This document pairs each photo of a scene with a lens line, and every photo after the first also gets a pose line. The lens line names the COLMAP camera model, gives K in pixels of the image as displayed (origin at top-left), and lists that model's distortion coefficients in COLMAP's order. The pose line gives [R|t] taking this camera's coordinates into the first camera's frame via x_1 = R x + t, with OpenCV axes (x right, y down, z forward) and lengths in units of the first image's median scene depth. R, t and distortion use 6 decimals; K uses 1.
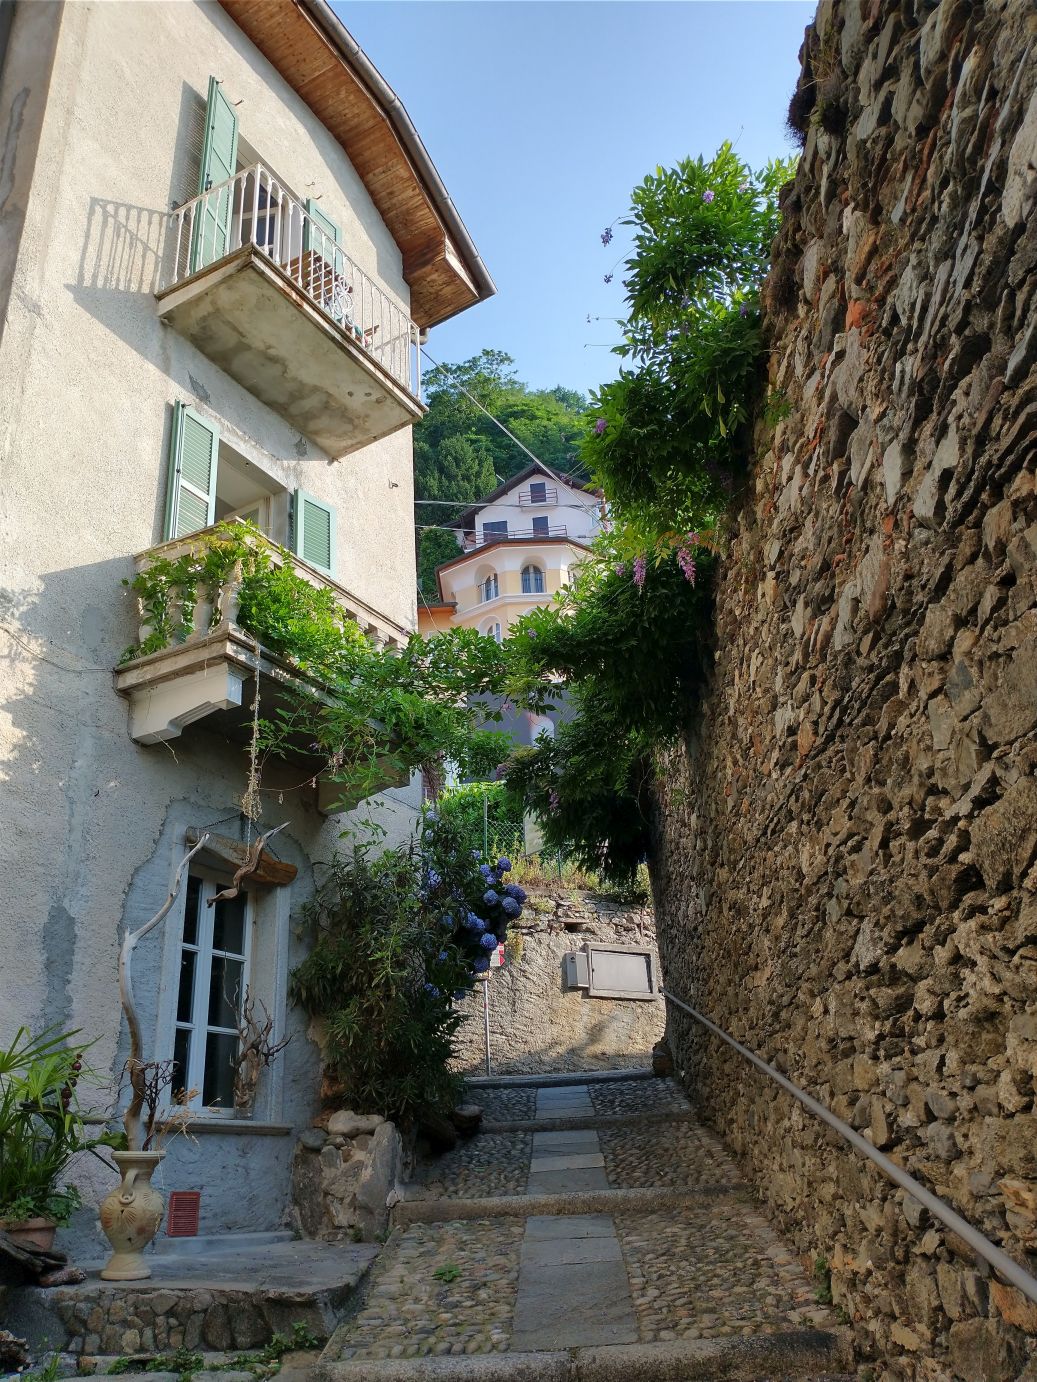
lens RADIAL K [[1162.8, 0, 493.3], [0, 1162.8, 687.2], [0, 0, 1]] dist [0.100983, -0.210568]
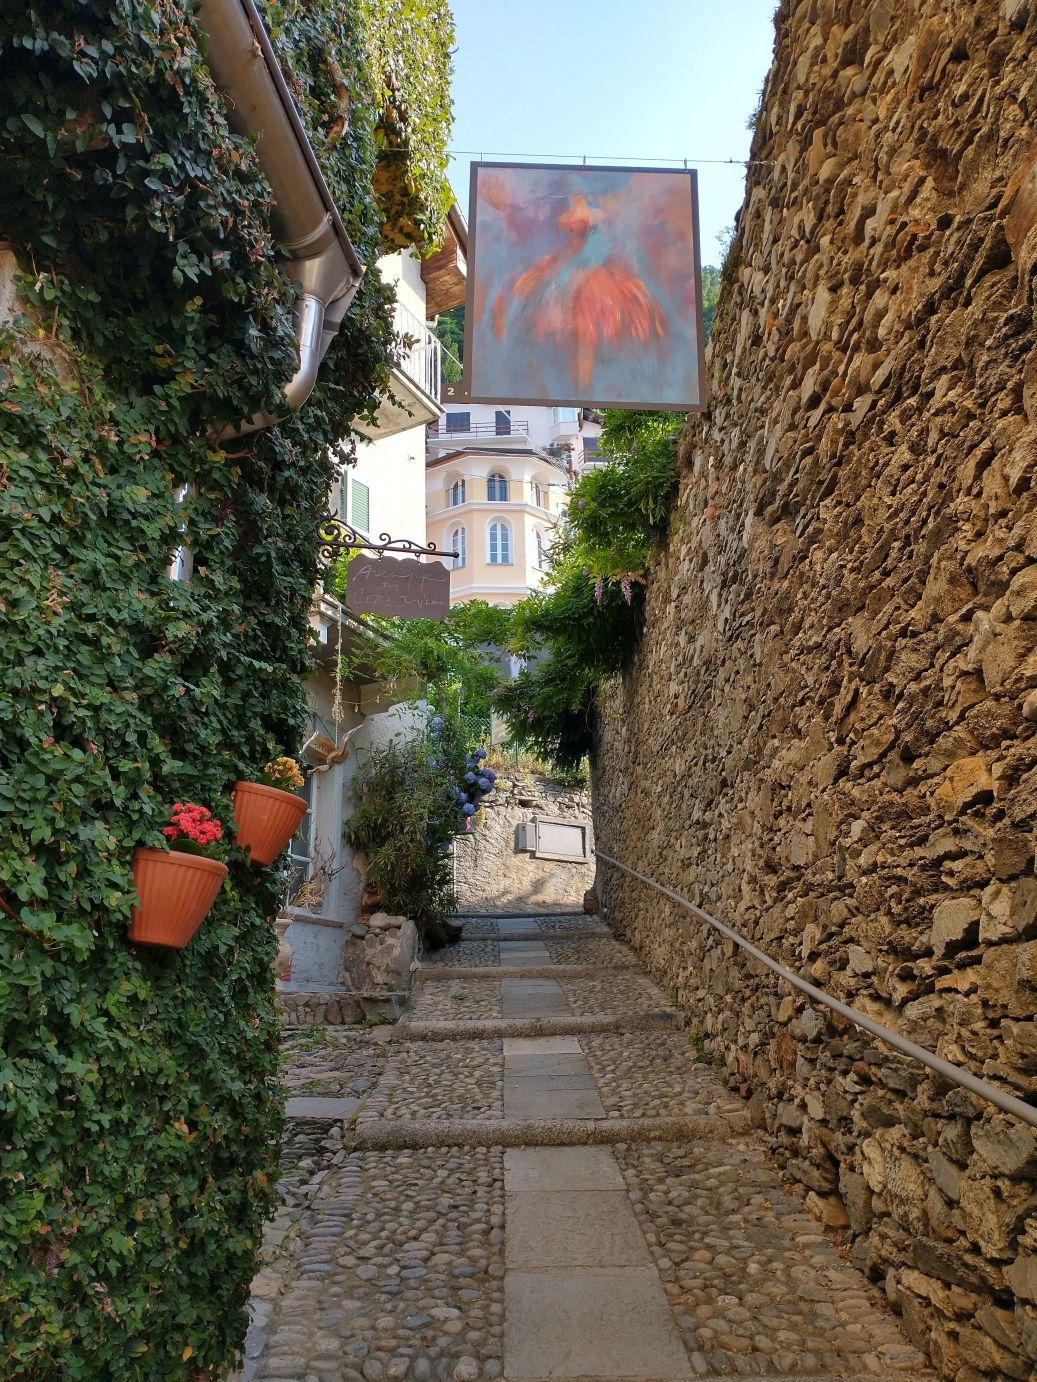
lens RADIAL K [[1162.8, 0, 493.3], [0, 1162.8, 687.2], [0, 0, 1]] dist [0.100983, -0.210568]
pose [[0.997606, 0.048753, 0.049046, -0.064608], [-0.053490, 0.993507, 0.100417, -0.078956], [-0.043832, -0.102800, 0.993736, -0.430792]]
